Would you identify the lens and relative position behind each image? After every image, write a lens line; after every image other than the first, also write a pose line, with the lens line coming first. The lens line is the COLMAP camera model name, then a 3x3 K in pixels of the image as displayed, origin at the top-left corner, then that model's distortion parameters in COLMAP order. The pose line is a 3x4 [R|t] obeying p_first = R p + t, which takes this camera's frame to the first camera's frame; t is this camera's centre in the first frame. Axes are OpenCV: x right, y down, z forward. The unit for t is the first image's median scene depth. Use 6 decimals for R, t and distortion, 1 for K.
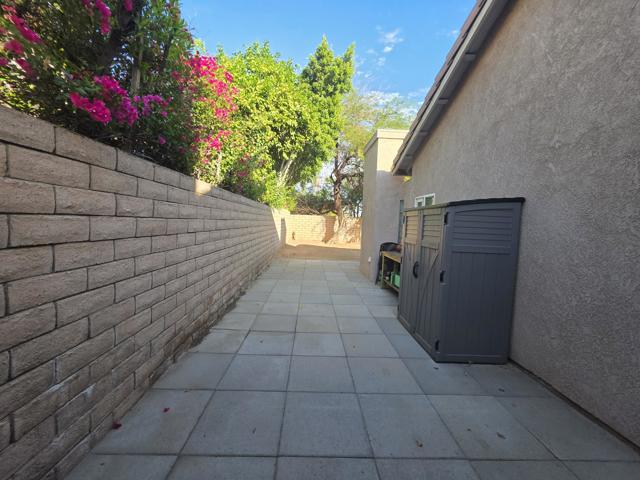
lens RADIAL K [[256.2, 0, 319.4], [0, 256.2, 238.3], [0, 0, 1]] dist [0.000176, 0.000011]
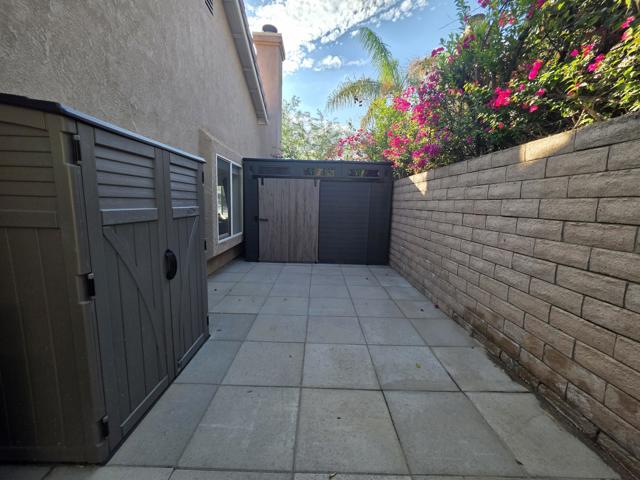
lens RADIAL K [[256.2, 0, 320.0], [0, 256.2, 238.5], [0, 0, 1]] dist [0.000176, 0.000011]
pose [[-0.997079, -0.074707, 0.015869, 0.067607], [-0.069955, 0.976731, 0.202736, -0.074006], [-0.030645, 0.201034, -0.979105, 1.791351]]
